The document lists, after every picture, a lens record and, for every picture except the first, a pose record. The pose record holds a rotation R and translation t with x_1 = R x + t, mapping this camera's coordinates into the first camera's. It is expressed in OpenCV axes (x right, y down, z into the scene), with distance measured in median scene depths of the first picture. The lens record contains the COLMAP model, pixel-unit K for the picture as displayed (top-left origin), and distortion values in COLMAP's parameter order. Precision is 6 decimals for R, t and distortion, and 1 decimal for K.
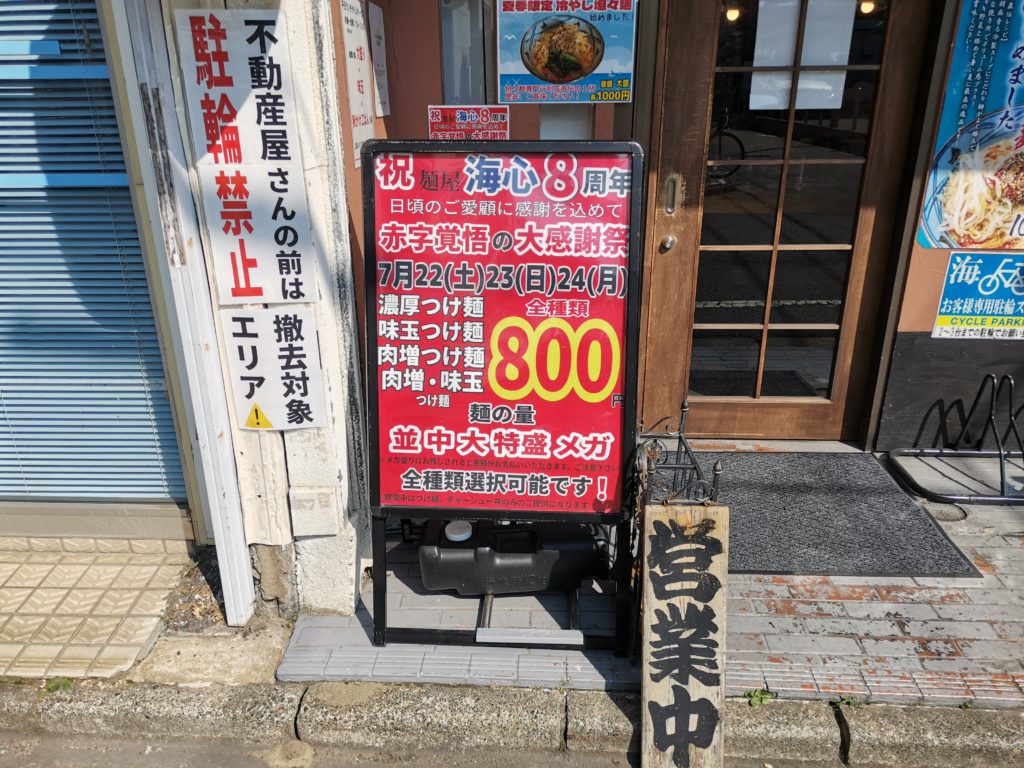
lens RADIAL K [[766.9, 0, 509.0], [0, 766.9, 376.8], [0, 0, 1]] dist [0.045655, -0.102281]
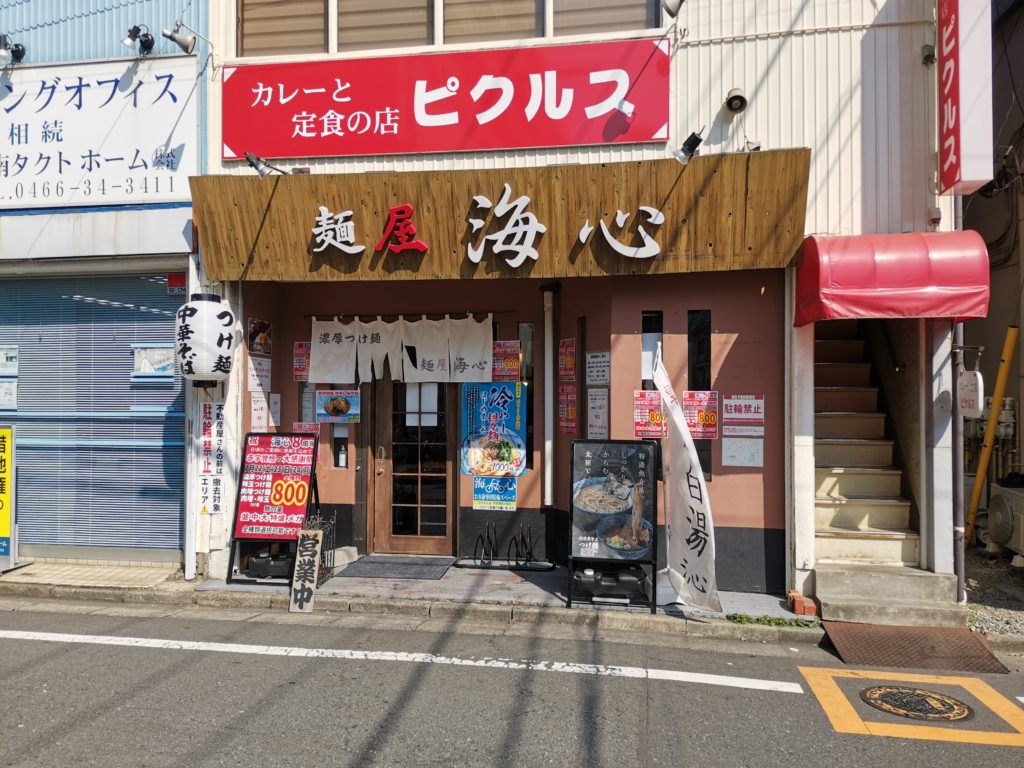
lens RADIAL K [[756.8, 0, 517.6], [0, 756.8, 382.3], [0, 0, 1]] dist [0.098716, -0.000834]
pose [[0.994422, 0.012492, -0.104728, 1.461087], [-0.050248, 0.929146, -0.366282, 0.738885], [0.092732, 0.369501, 0.924592, -2.336583]]
